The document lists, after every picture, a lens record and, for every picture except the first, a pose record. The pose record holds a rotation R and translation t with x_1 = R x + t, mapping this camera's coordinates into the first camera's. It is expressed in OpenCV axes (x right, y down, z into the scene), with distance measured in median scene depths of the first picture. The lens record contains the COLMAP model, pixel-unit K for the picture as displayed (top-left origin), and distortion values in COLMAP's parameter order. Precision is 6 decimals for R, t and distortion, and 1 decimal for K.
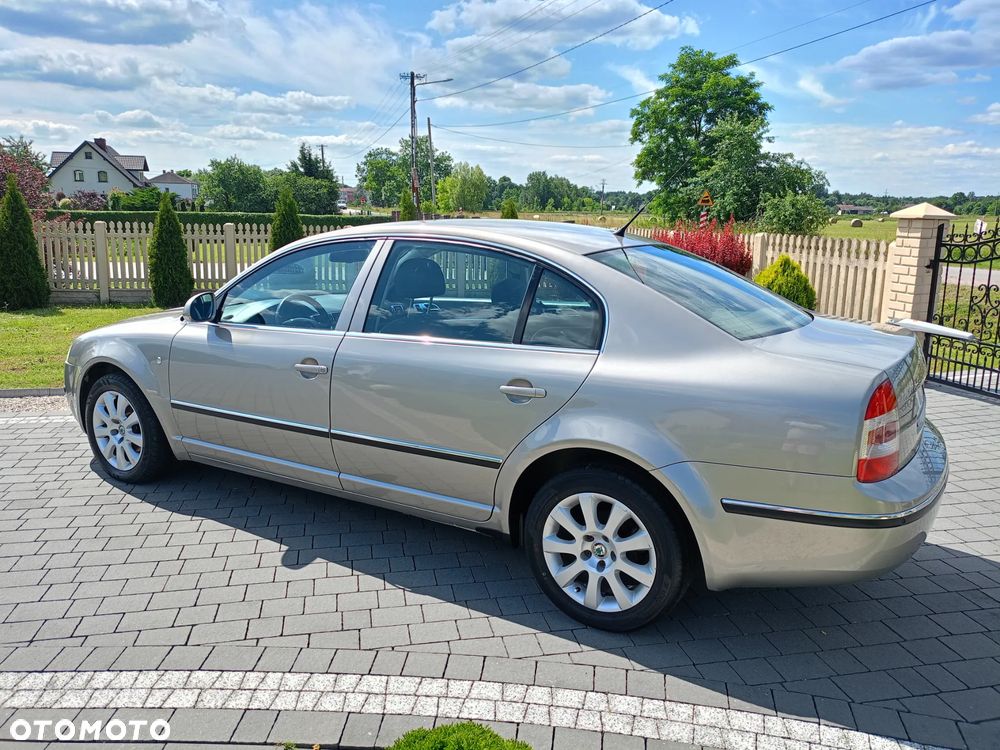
lens RADIAL K [[751.9, 0, 502.1], [0, 751.9, 375.4], [0, 0, 1]] dist [0.031834, -0.020618]
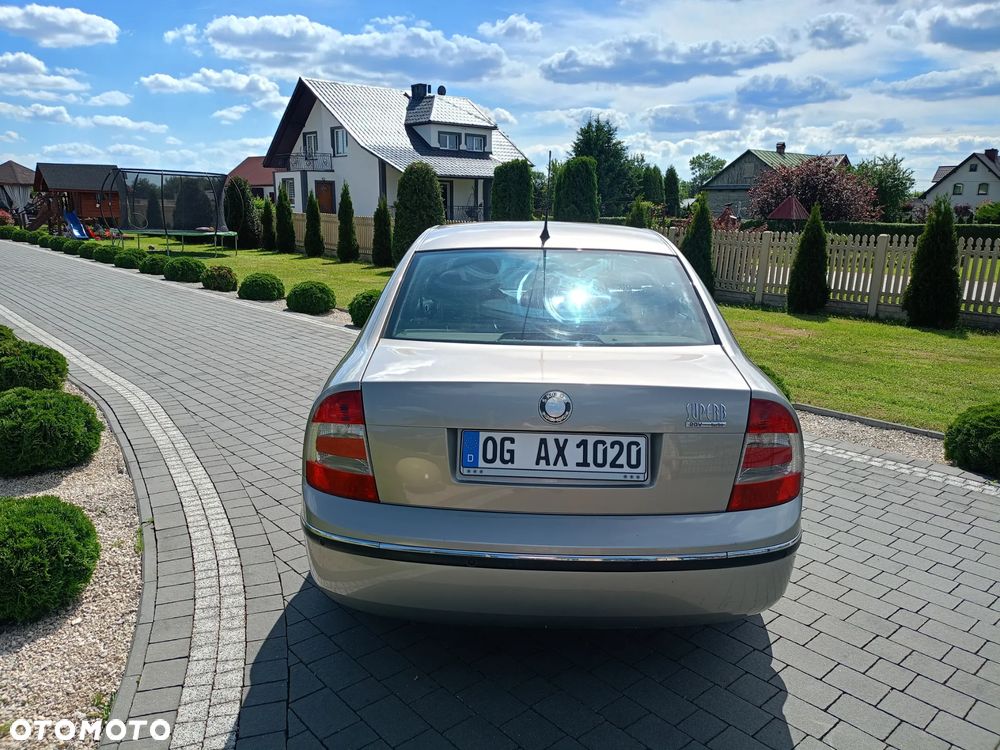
lens RADIAL K [[751.9, 0, 500.9], [0, 751.9, 373.8], [0, 0, 1]] dist [0.031834, -0.020618]
pose [[0.491151, 0.175125, -0.853289, 0.792242], [-0.192175, 0.977230, 0.089947, -0.075139], [0.849611, 0.119803, 0.513623, 0.393329]]
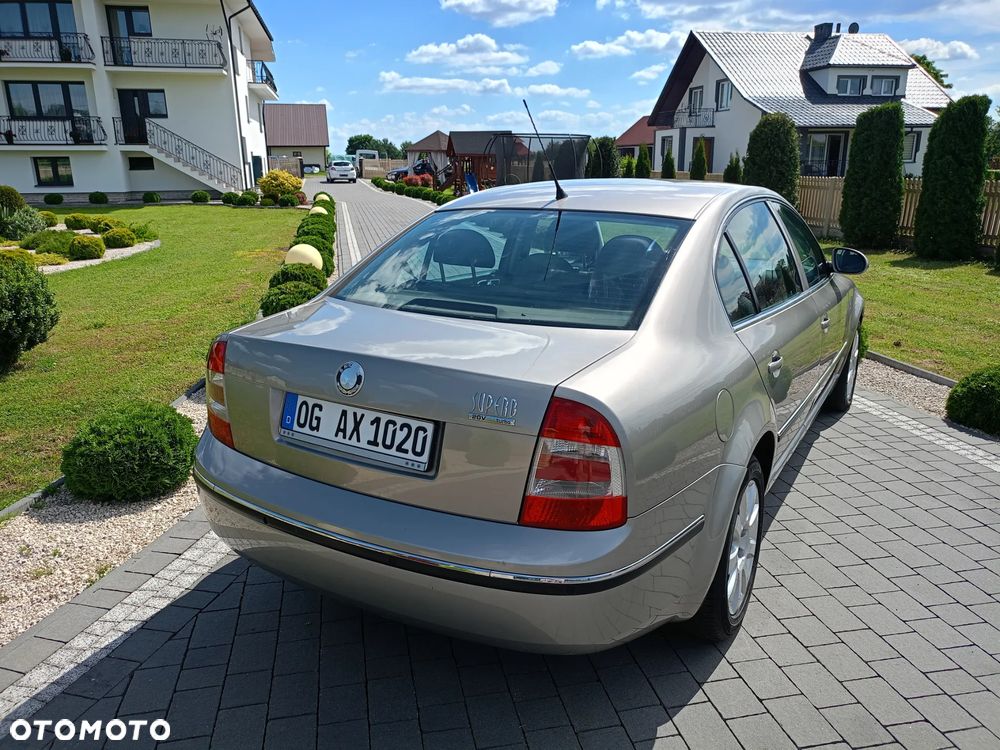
lens RADIAL K [[751.9, 0, 500.4], [0, 751.9, 374.2], [0, 0, 1]] dist [0.031834, -0.020618]
pose [[0.003447, 0.250167, -0.968197, 0.845458], [-0.212192, 0.946337, 0.243763, -0.154559], [0.977222, 0.204604, 0.056345, 0.753120]]
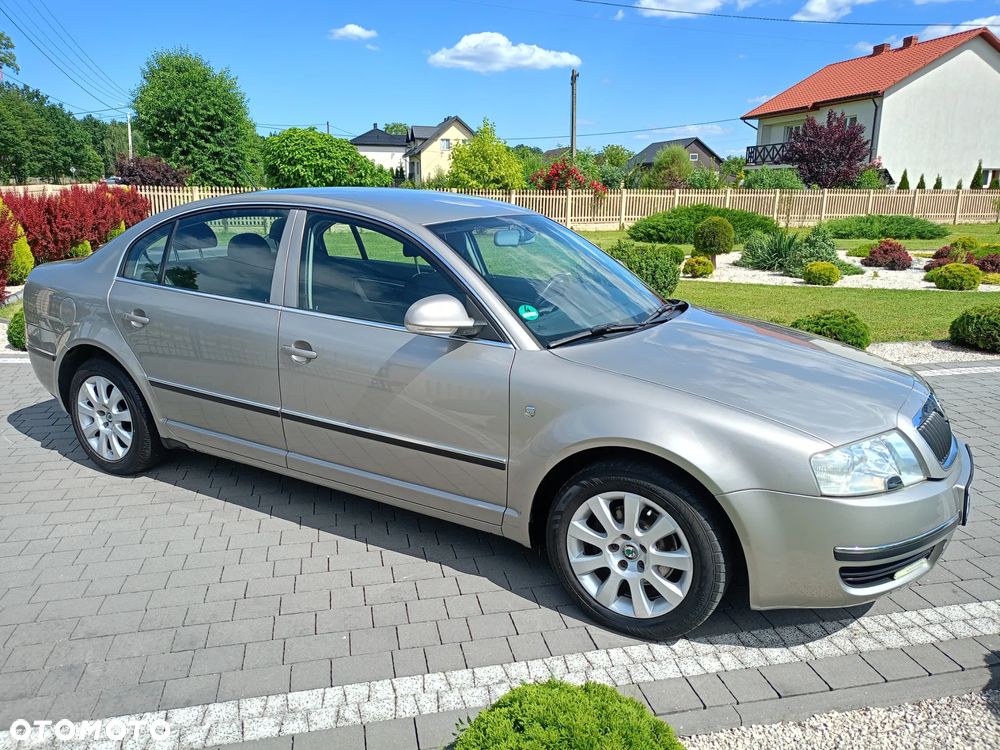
lens RADIAL K [[751.9, 0, 500.7], [0, 751.9, 378.5], [0, 0, 1]] dist [0.031834, -0.020618]
pose [[-0.999575, -0.018656, -0.022402, -0.177568], [-0.026754, 0.892299, 0.450652, -0.399800], [0.011582, 0.451060, -0.892419, 1.830851]]
